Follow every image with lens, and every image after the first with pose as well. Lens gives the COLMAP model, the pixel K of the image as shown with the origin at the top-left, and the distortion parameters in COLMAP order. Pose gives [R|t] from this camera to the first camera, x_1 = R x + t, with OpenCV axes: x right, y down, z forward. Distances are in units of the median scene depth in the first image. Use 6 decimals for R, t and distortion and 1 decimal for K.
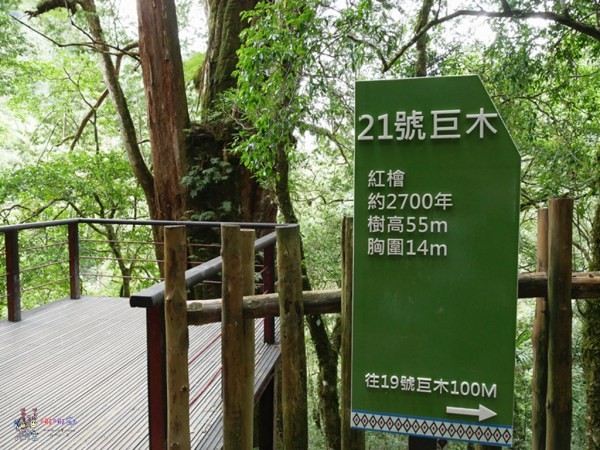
lens RADIAL K [[492.8, 0, 299.1], [0, 492.8, 222.6], [0, 0, 1]] dist [-0.012383, -0.001862]
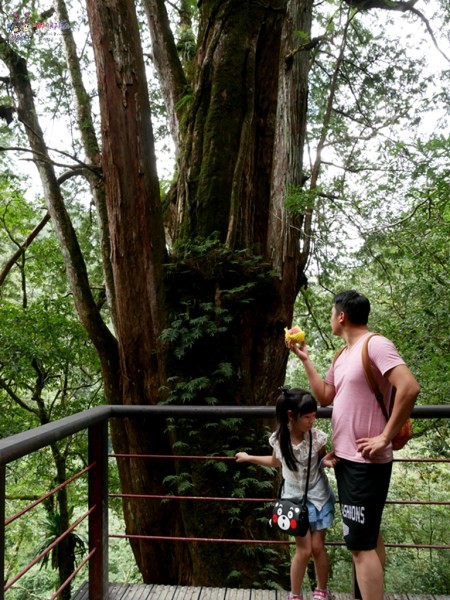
lens RADIAL K [[492.8, 0, 225.2], [0, 492.8, 301.6], [0, 0, 1]] dist [-0.012383, -0.001862]
pose [[0.997896, -0.020140, 0.061621, -0.187775], [0.029665, 0.987024, -0.157808, -0.017499], [-0.057644, 0.159304, 0.985545, 0.282879]]
